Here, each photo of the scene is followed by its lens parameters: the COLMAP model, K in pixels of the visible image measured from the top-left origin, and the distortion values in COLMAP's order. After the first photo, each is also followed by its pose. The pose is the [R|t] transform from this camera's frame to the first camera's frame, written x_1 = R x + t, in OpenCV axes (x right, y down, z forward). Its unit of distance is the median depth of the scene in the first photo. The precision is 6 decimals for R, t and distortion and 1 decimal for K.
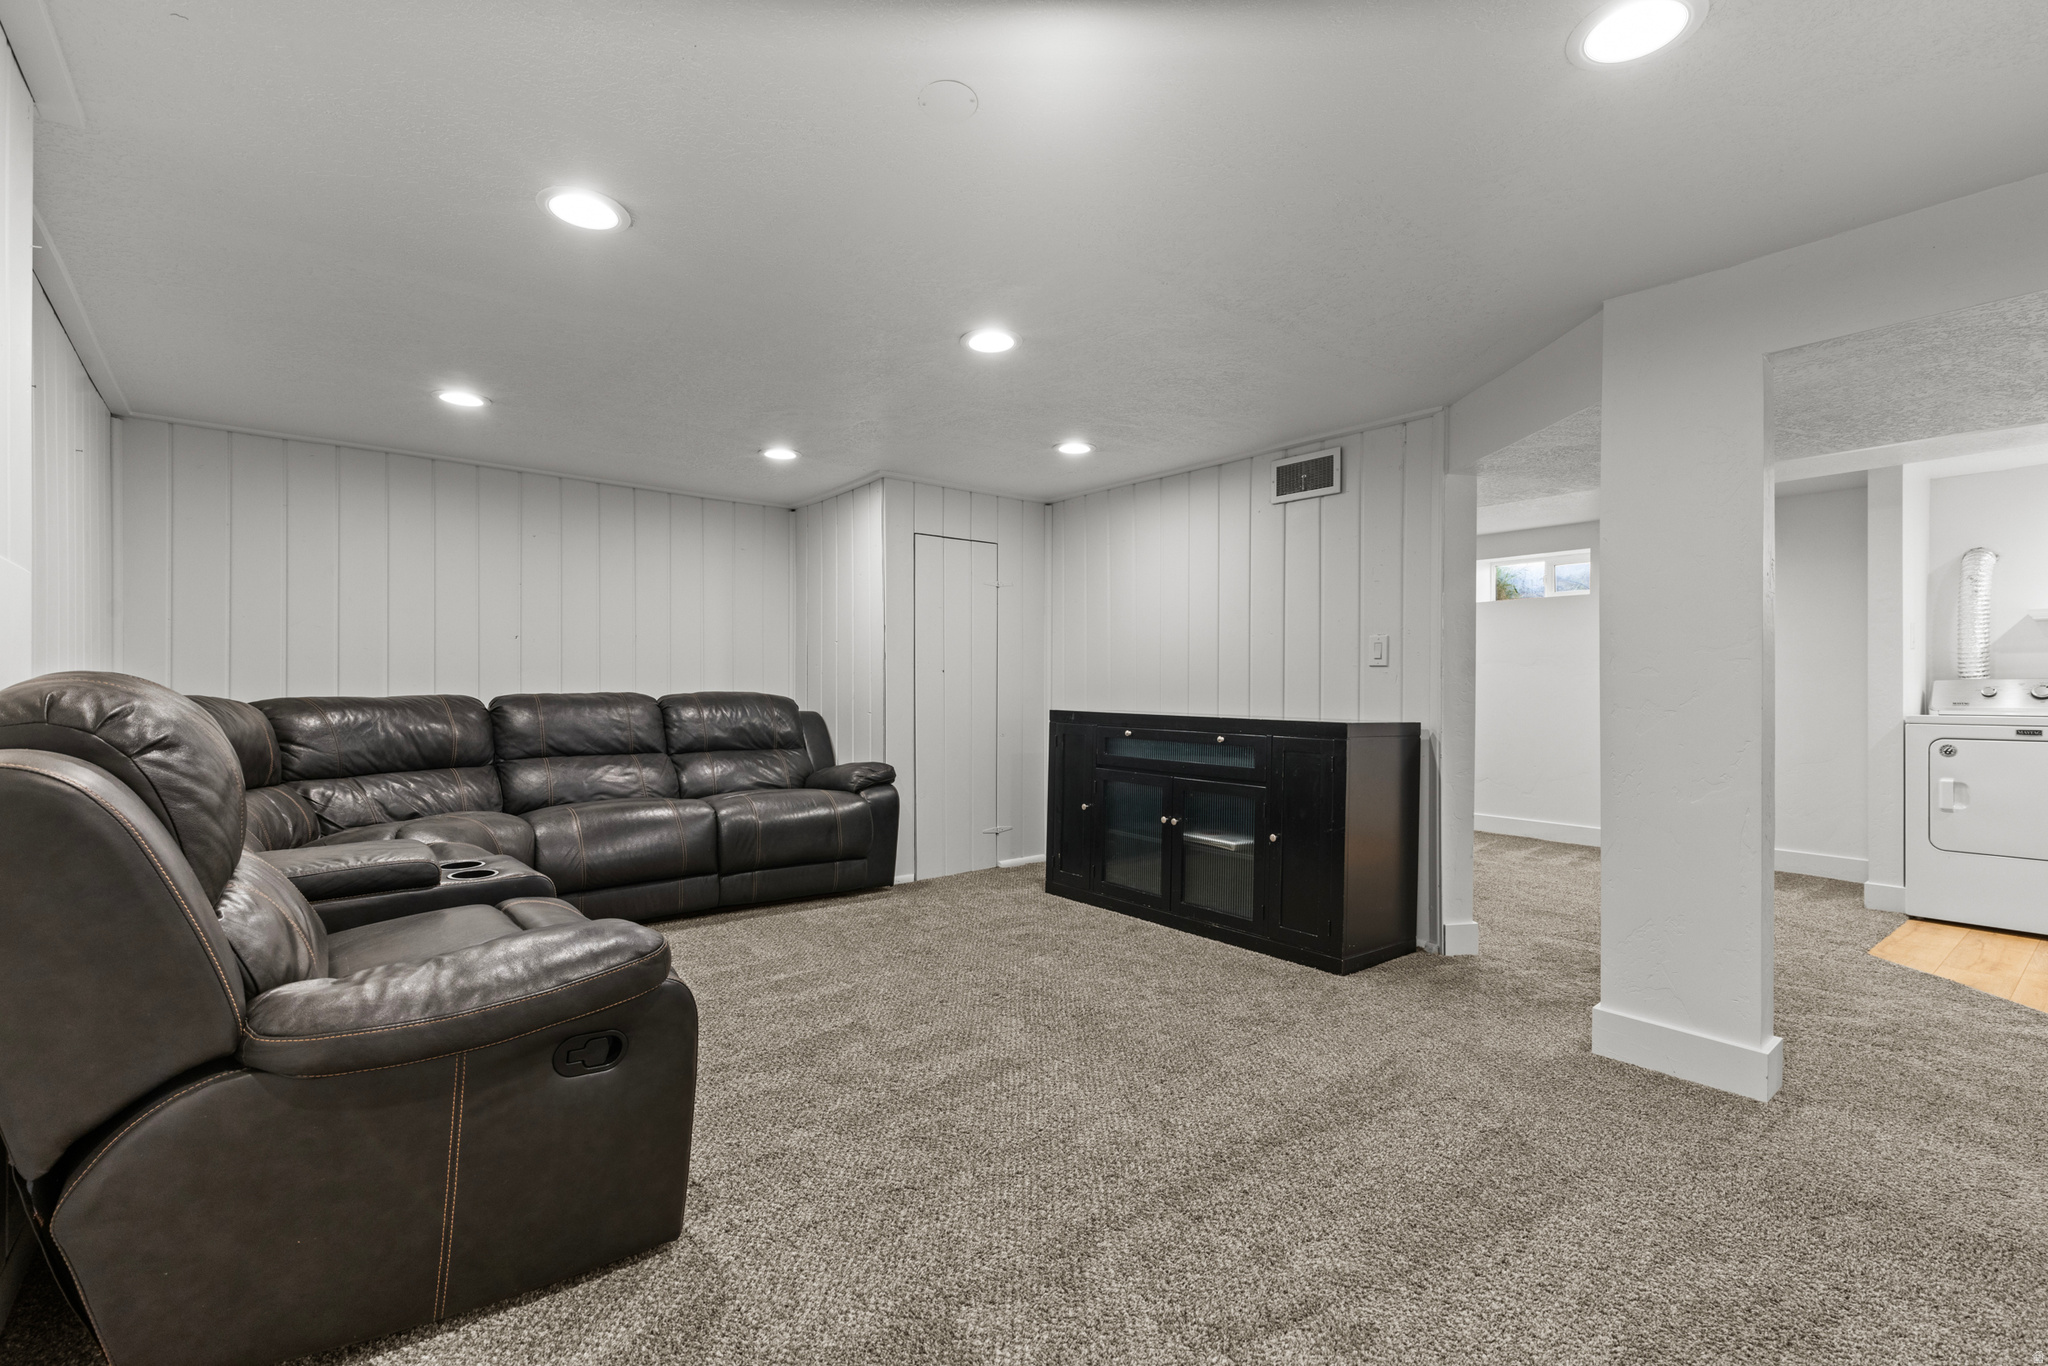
lens RADIAL K [[892.1, 0, 1018.0], [0, 892.1, 669.7], [0, 0, 1]] dist [0.010153, -0.000302]
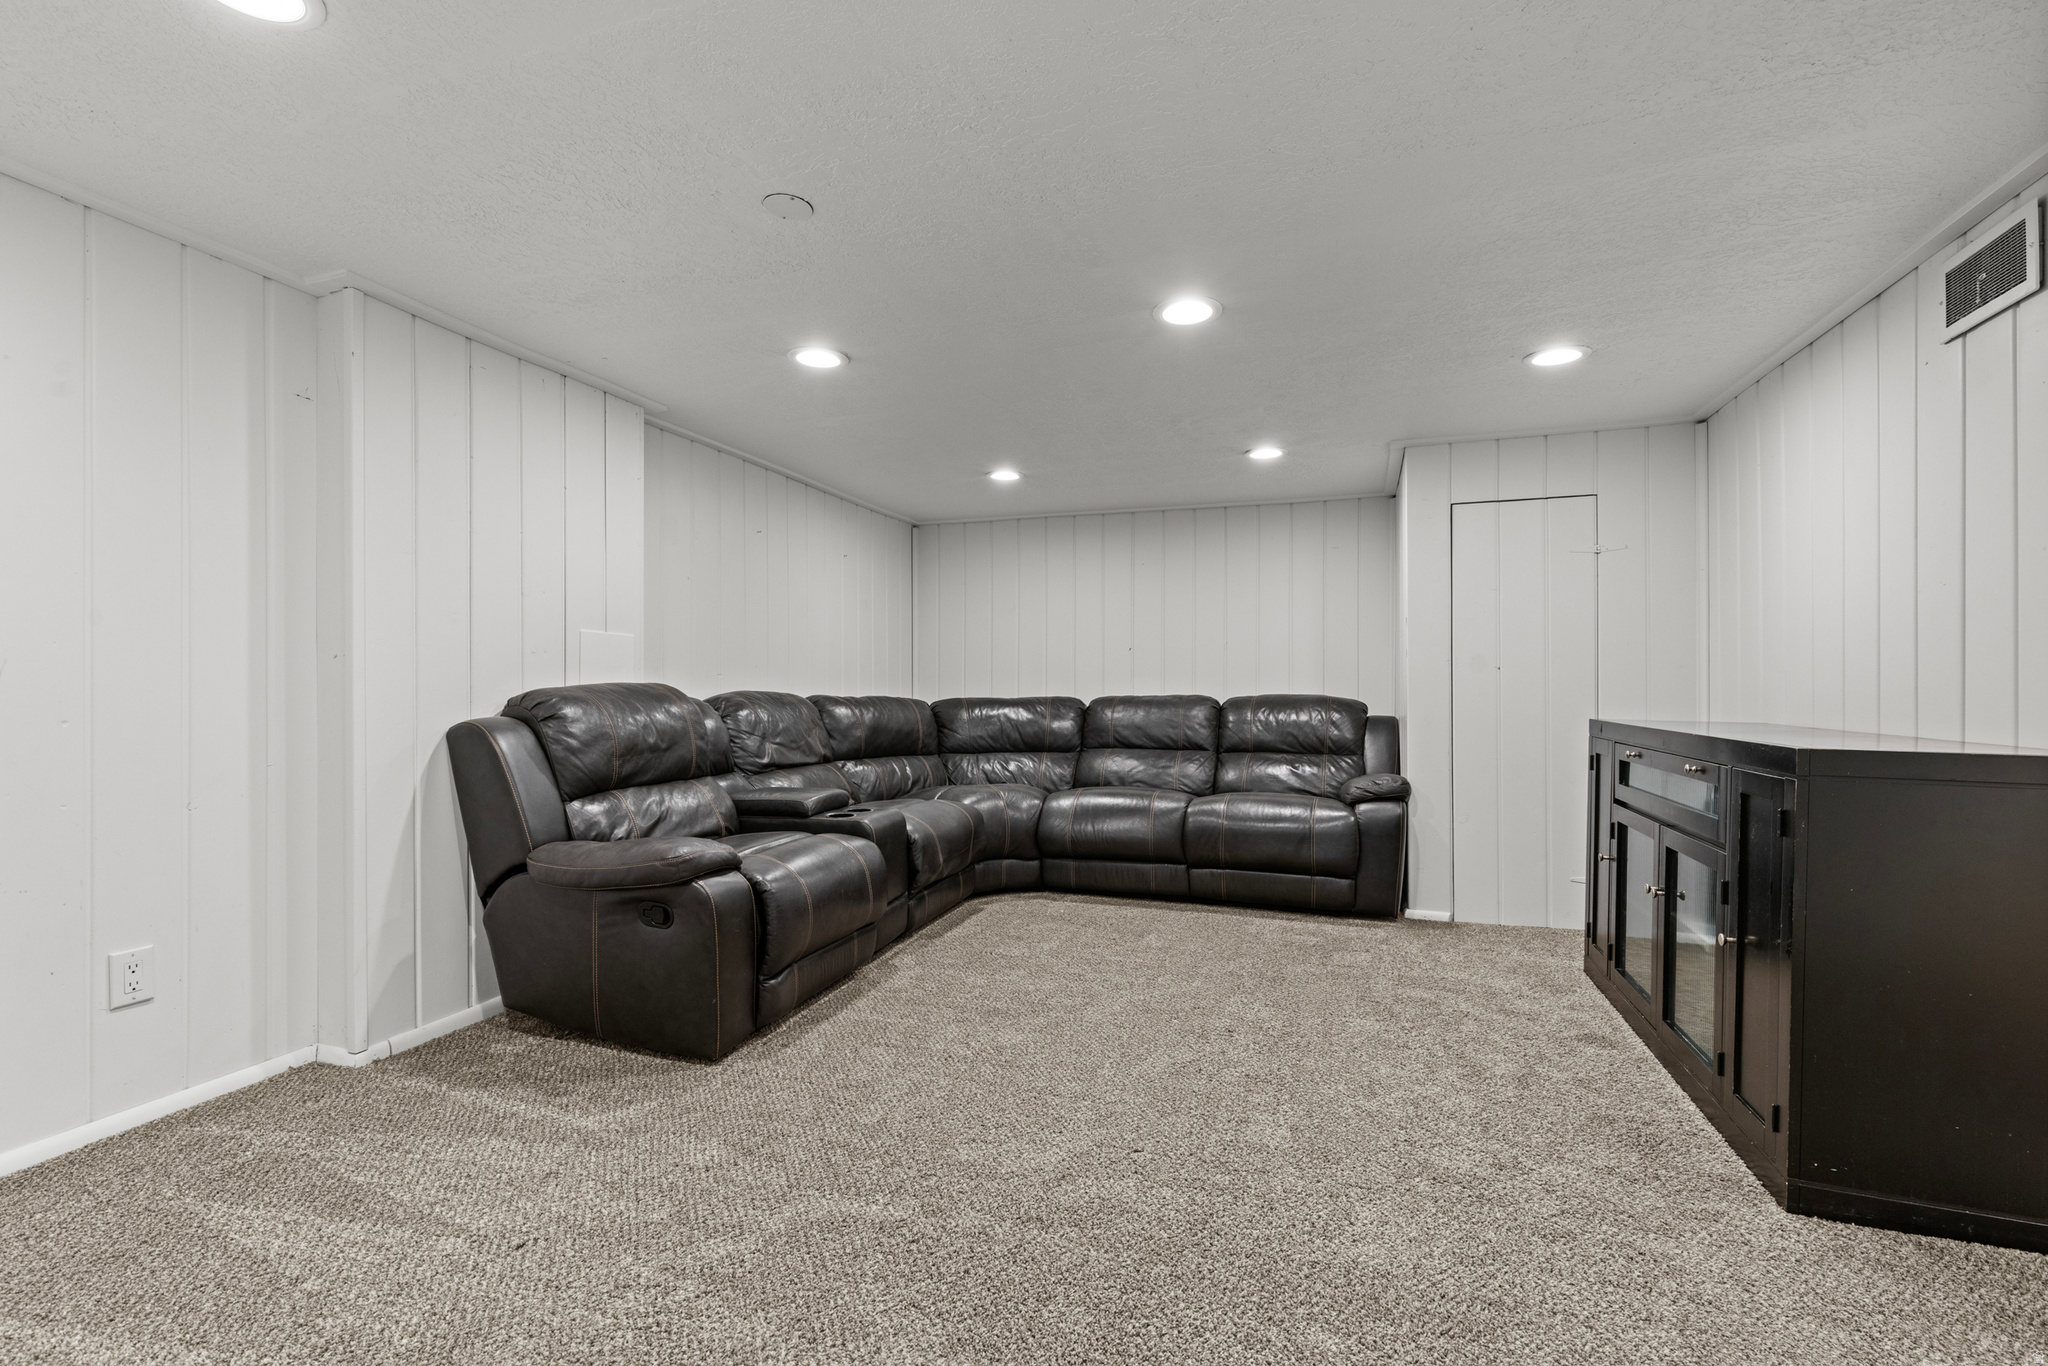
lens RADIAL K [[909.9, 0, 1010.3], [0, 909.9, 687.8], [0, 0, 1]] dist [0.008164, -0.001521]
pose [[0.537453, -0.004974, -0.843279, 0.458022], [0.020420, 0.999766, 0.007117, 0.004538], [0.843047, -0.021045, 0.537429, 0.236552]]
